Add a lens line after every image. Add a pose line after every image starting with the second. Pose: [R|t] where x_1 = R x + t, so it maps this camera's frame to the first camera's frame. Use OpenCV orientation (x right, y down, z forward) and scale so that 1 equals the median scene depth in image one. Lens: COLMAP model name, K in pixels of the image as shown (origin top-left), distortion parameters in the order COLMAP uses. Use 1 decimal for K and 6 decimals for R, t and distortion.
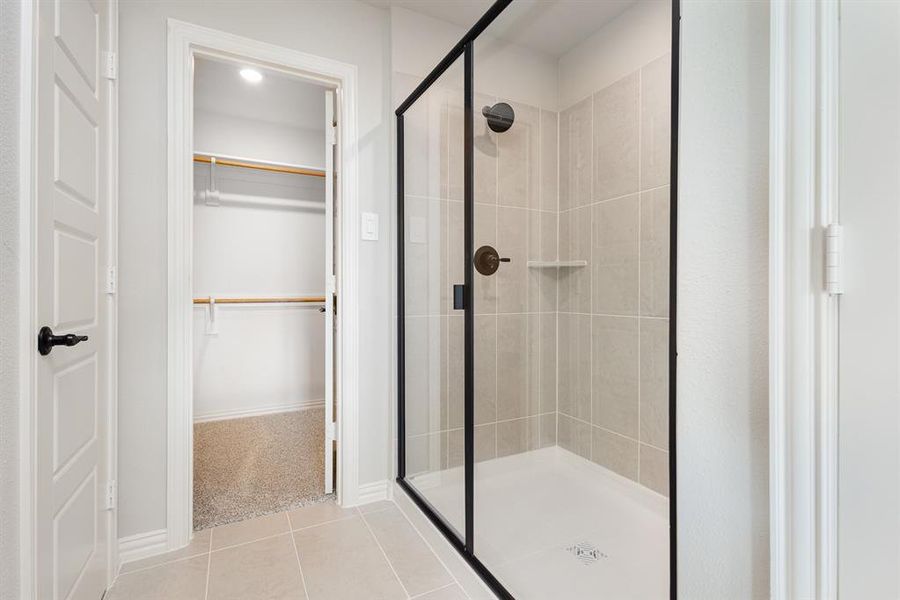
lens RADIAL K [[422.9, 0, 449.9], [0, 422.9, 295.5], [0, 0, 1]] dist [0.005270, -0.000209]
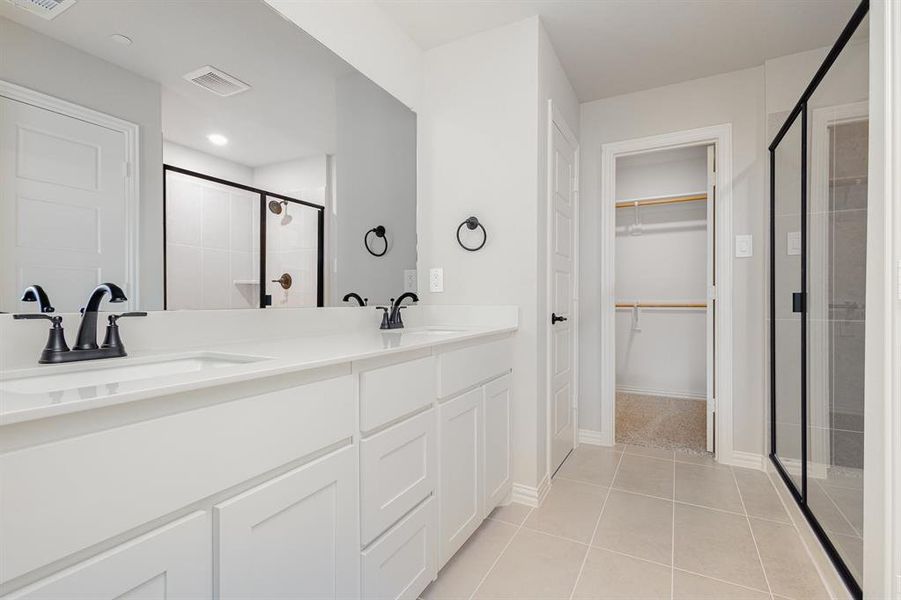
lens RADIAL K [[423.4, 0, 450.4], [0, 423.4, 295.5], [0, 0, 1]] dist [0.005270, -0.000209]
pose [[0.569355, -0.007657, -0.822056, 0.350453], [-0.005696, 0.999896, -0.013258, 0.003972], [0.822072, 0.012232, 0.569252, -0.428782]]
